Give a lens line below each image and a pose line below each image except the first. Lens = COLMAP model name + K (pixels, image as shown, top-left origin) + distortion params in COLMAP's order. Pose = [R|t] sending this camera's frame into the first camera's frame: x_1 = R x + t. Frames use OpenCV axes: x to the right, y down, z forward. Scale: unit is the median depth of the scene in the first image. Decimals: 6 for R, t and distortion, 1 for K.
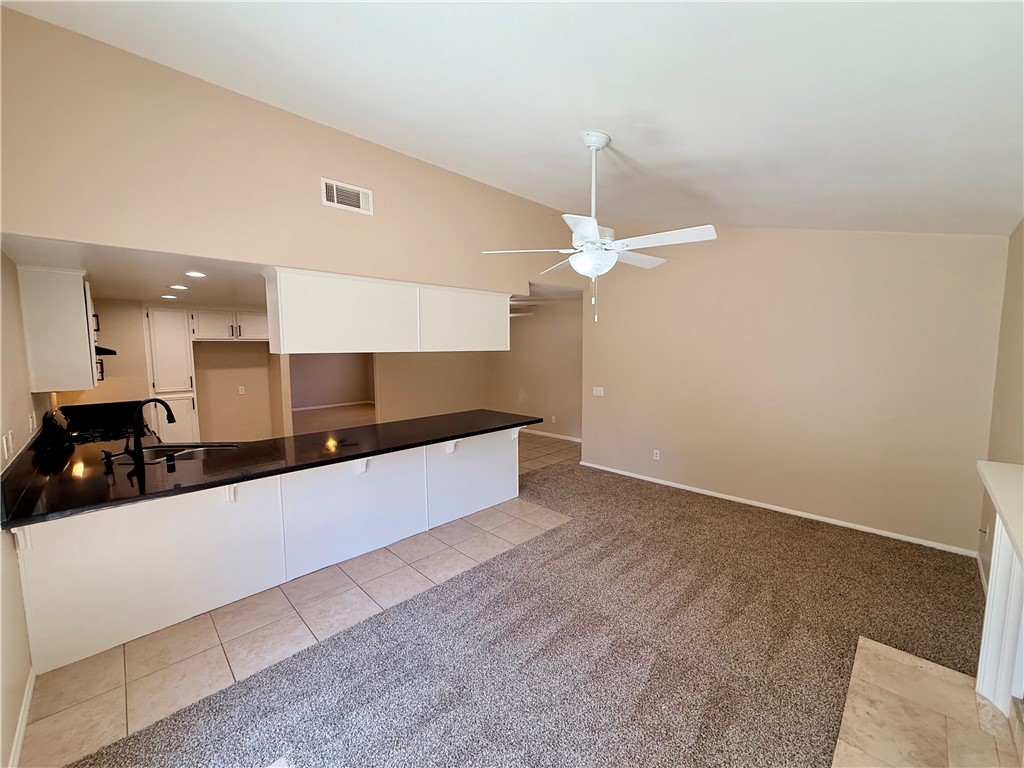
lens RADIAL K [[405.3, 0, 512.0], [0, 405.3, 384.0], [0, 0, 1]] dist [0.003119, 0.000156]
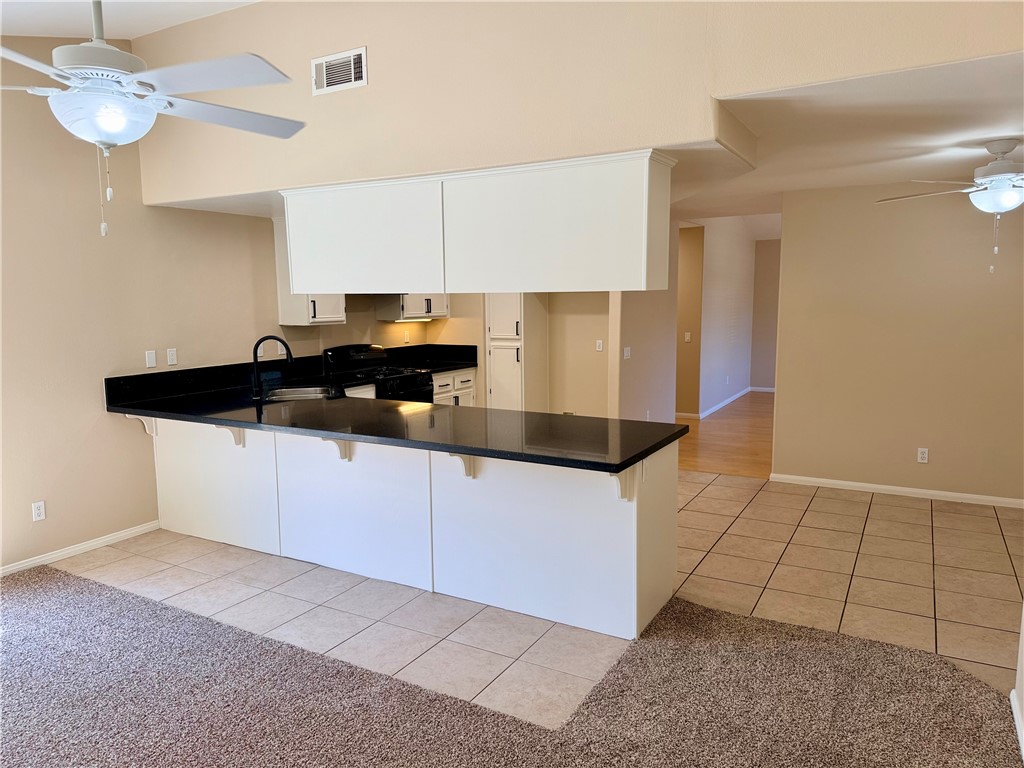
lens RADIAL K [[712.2, 0, 509.7], [0, 712.2, 386.2], [0, 0, 1]] dist [0.128864, -0.193627]
pose [[0.268933, 0.130723, -0.954247, 0.883414], [-0.073812, 0.990630, 0.114905, -0.079169], [0.960326, 0.039533, 0.276062, 0.888549]]
